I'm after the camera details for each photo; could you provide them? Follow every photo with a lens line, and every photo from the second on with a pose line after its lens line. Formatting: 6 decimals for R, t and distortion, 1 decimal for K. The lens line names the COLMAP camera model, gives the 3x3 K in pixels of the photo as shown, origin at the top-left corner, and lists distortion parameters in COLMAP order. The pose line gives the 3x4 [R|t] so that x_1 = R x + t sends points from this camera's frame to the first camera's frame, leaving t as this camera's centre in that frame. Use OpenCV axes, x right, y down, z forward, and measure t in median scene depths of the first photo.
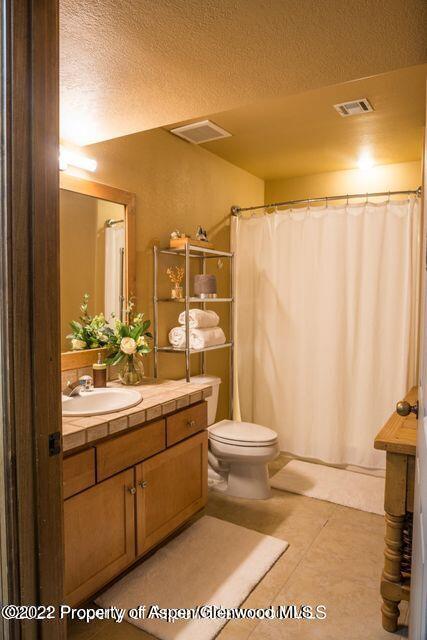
lens RADIAL K [[449.5, 0, 228.5], [0, 449.5, 309.3], [0, 0, 1]] dist [-0.016140, -0.006111]
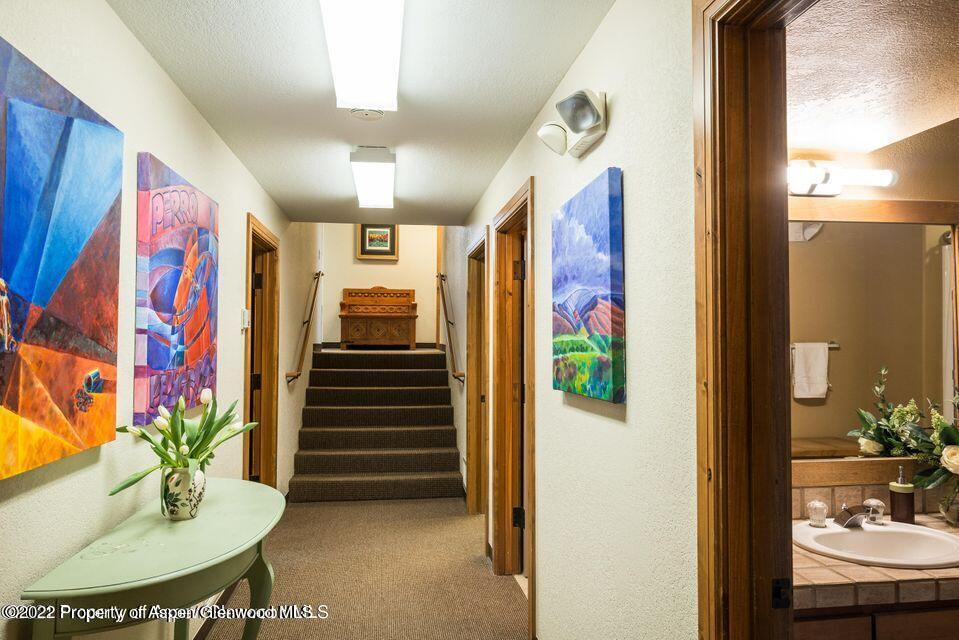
lens RADIAL K [[673.6, 0, 481.5], [0, 673.6, 317.5], [0, 0, 1]] dist [-0.016140, -0.006111]
pose [[0.630035, -0.018367, -0.776349, 0.082328], [-0.041048, 0.997535, -0.056912, -0.037198], [0.775481, 0.067724, 0.627728, -0.065056]]
